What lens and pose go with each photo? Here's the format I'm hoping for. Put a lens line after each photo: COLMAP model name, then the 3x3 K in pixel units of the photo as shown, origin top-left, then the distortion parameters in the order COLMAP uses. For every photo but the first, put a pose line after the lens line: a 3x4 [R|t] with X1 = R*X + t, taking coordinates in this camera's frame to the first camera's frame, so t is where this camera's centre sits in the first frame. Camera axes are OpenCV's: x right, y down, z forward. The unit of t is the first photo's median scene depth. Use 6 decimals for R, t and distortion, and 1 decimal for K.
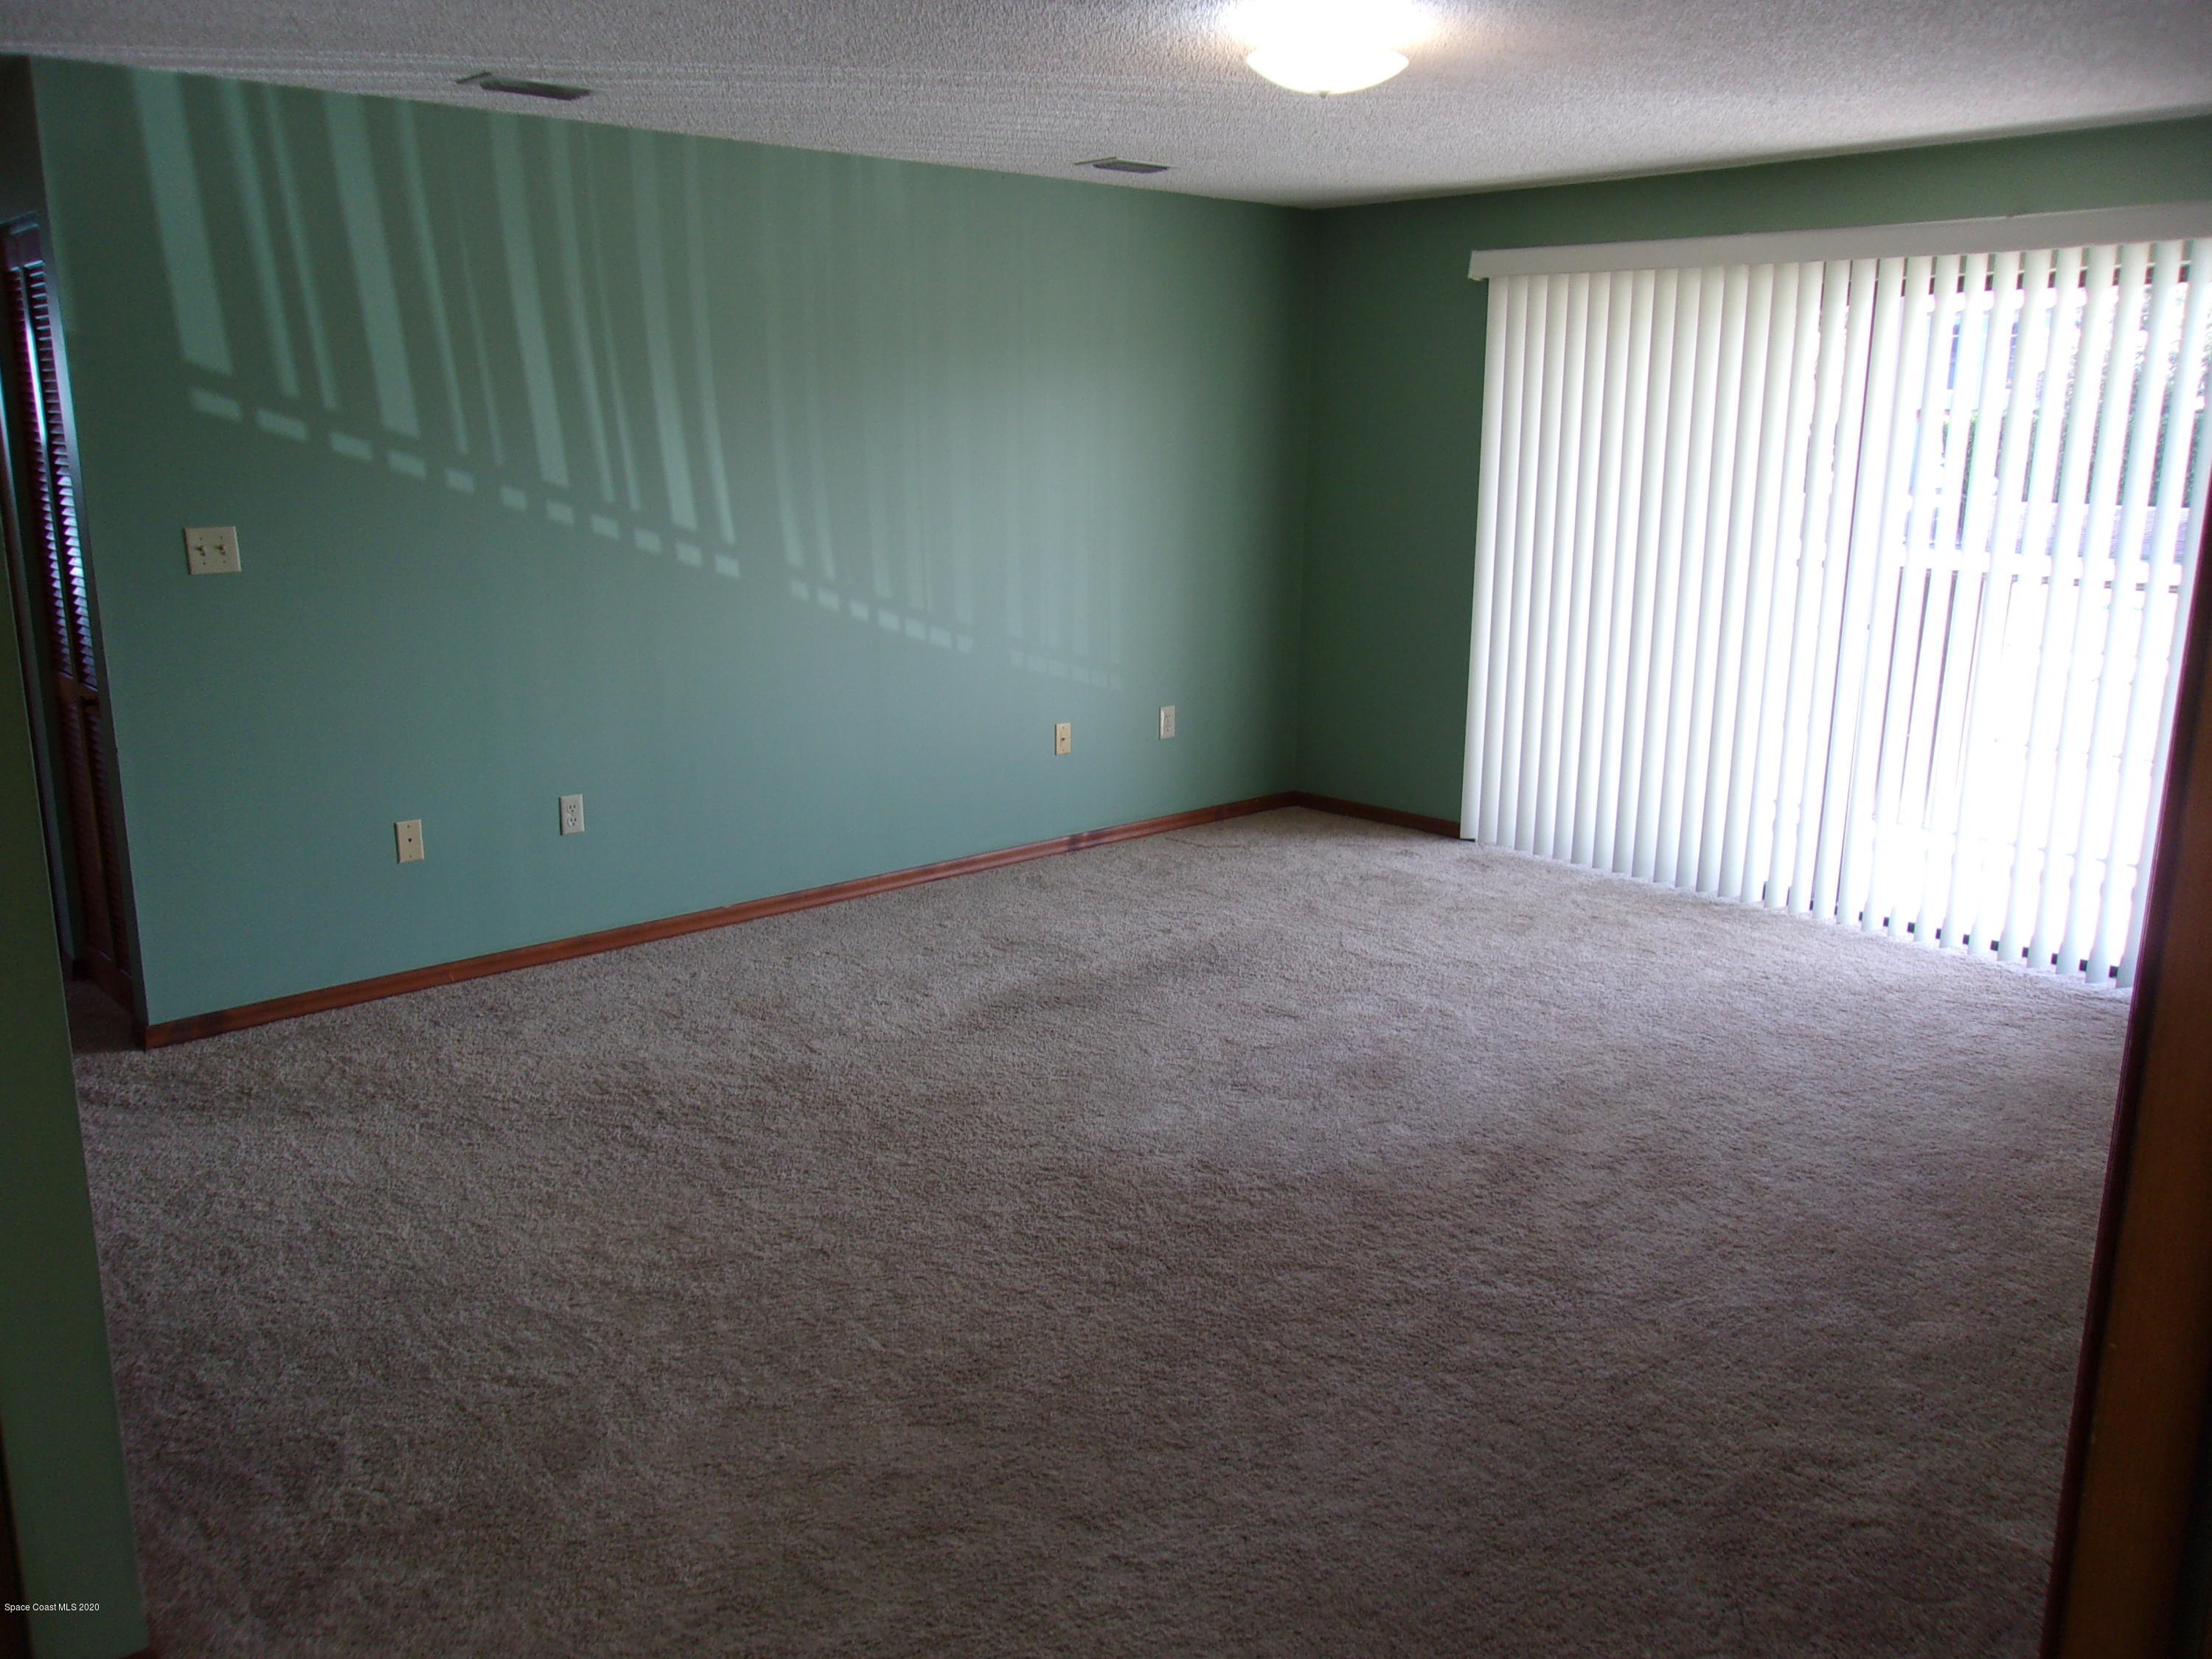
lens RADIAL K [[1698.5, 0, 1106.0], [0, 1698.5, 829.5], [0, 0, 1]] dist [-0.008667, 0.007115]
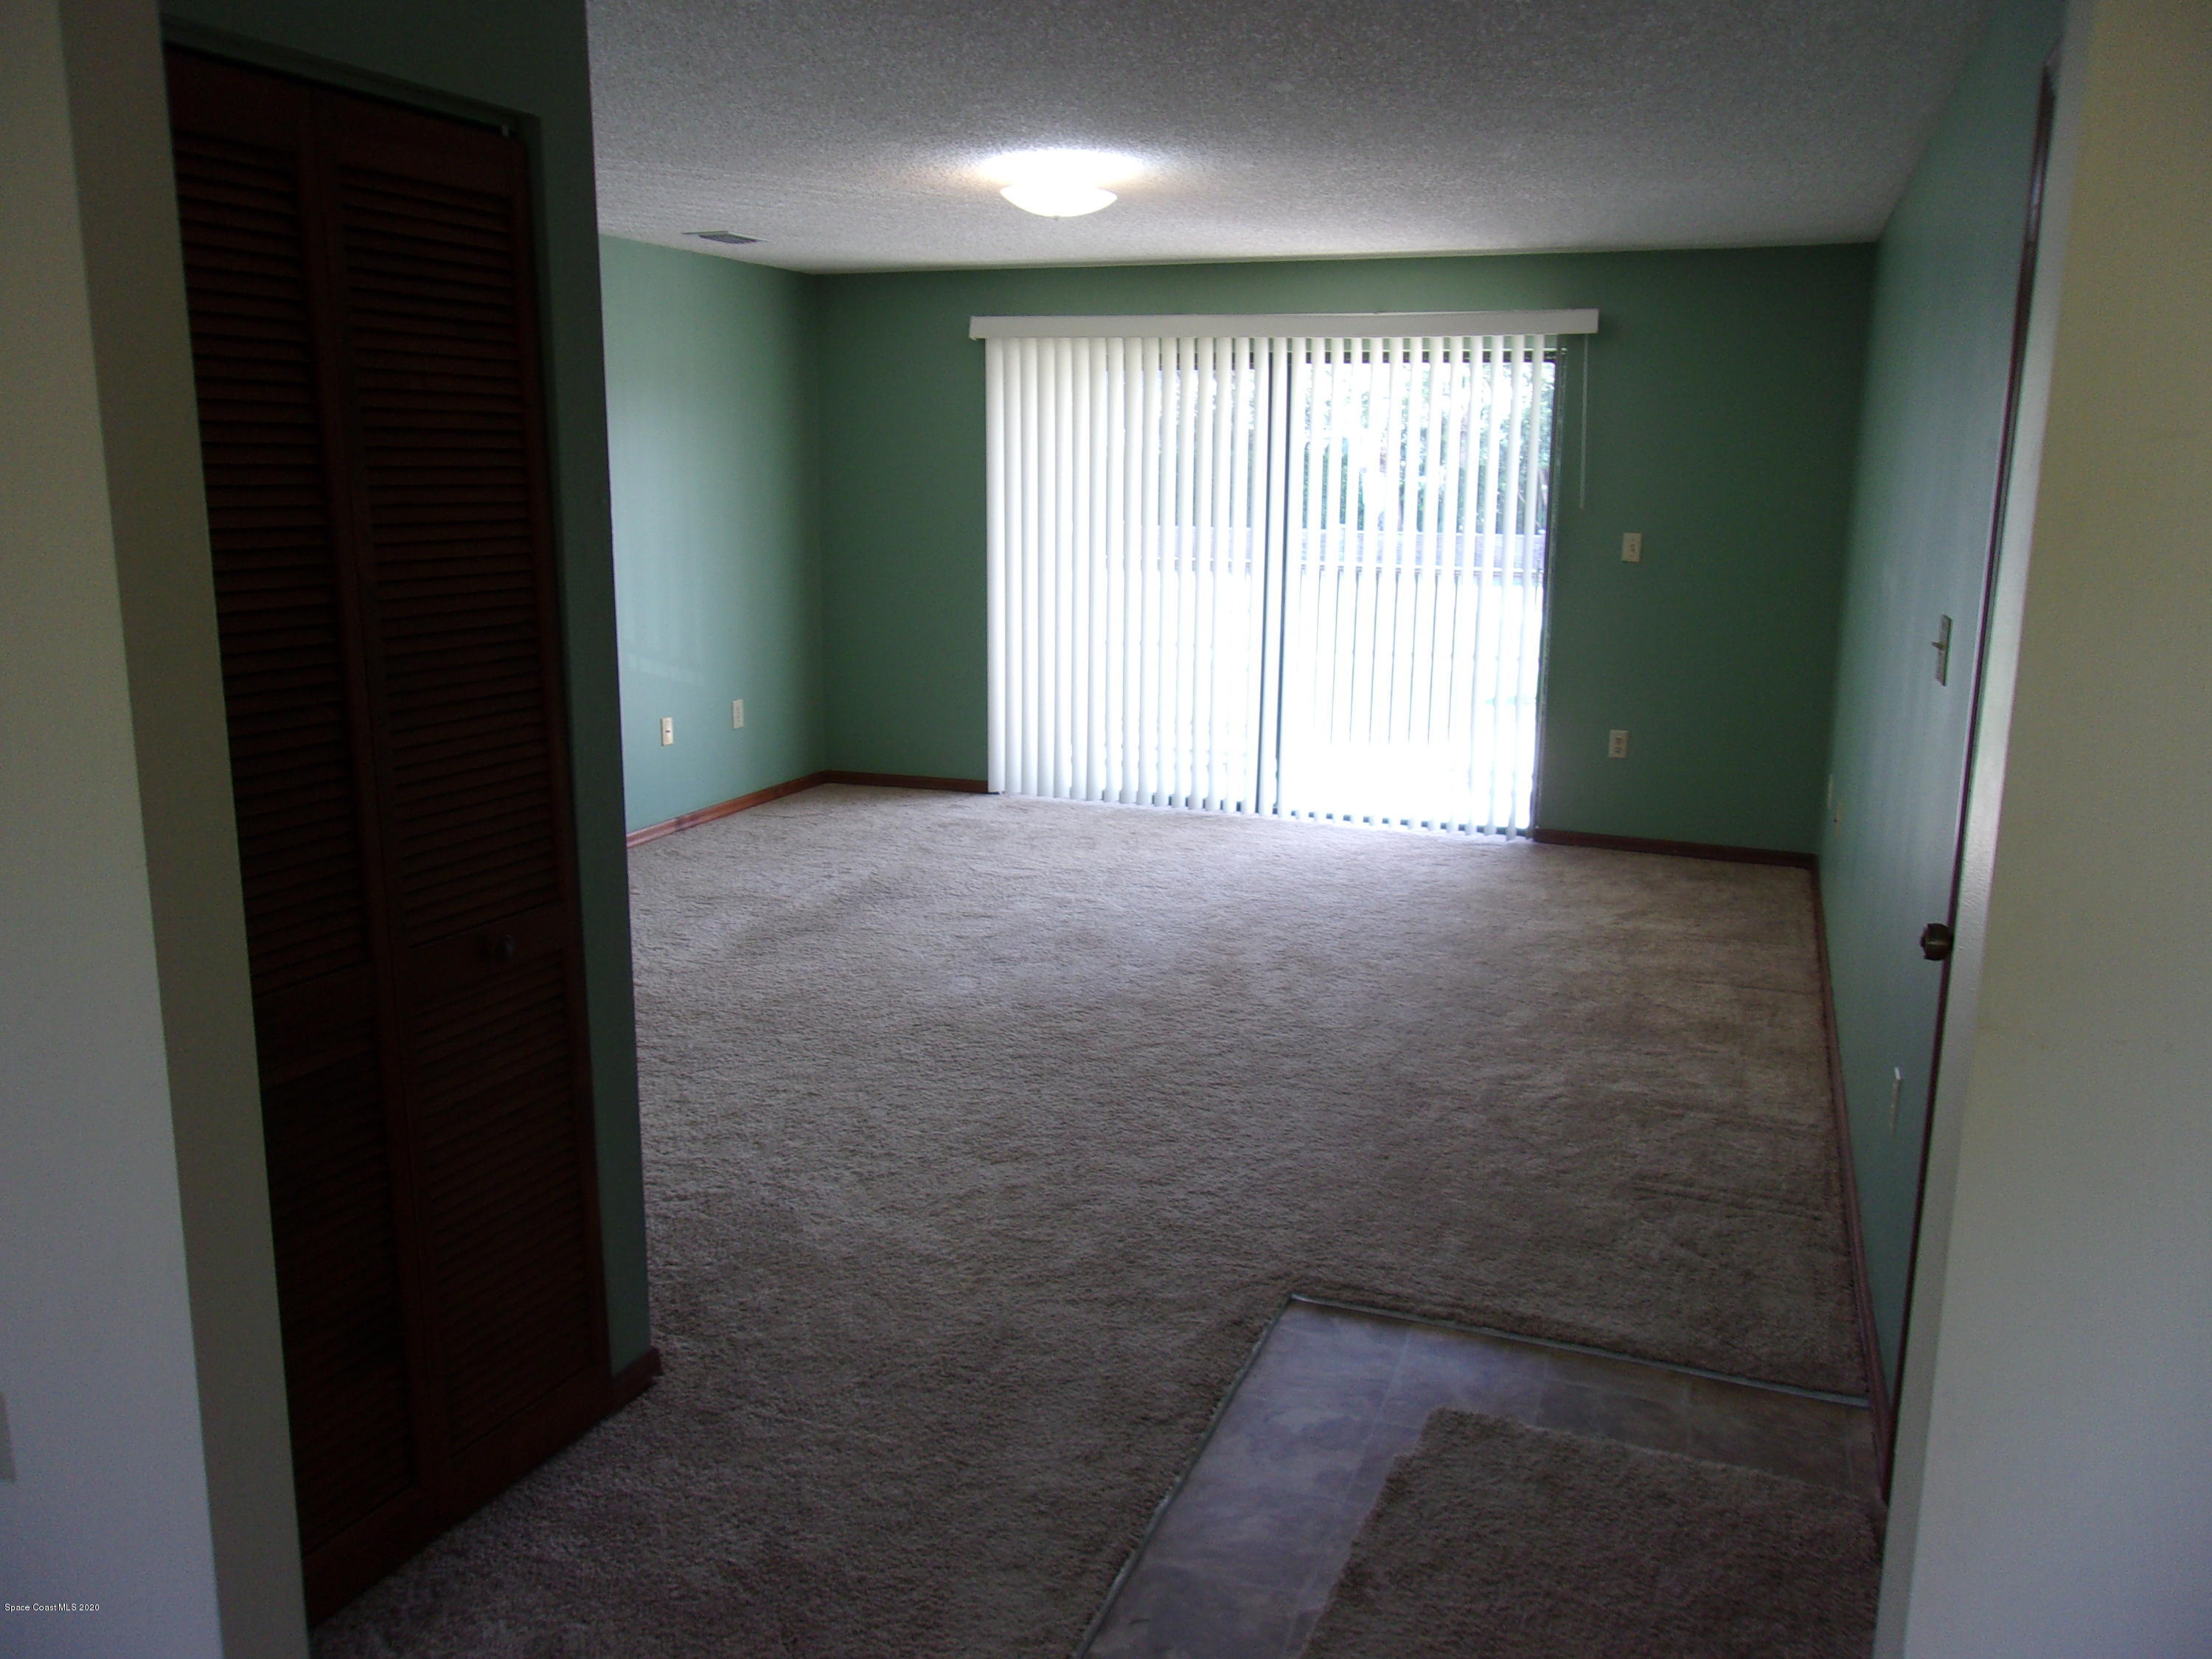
lens RADIAL K [[1713.3, 0, 1106.8], [0, 1713.3, 802.5], [0, 0, 1]] dist [0.057972, -0.000236]
pose [[0.885723, -0.087147, 0.455961, -0.358111], [0.103705, 0.994543, -0.011365, 0.045142], [-0.452482, 0.057351, 0.889927, -0.173933]]
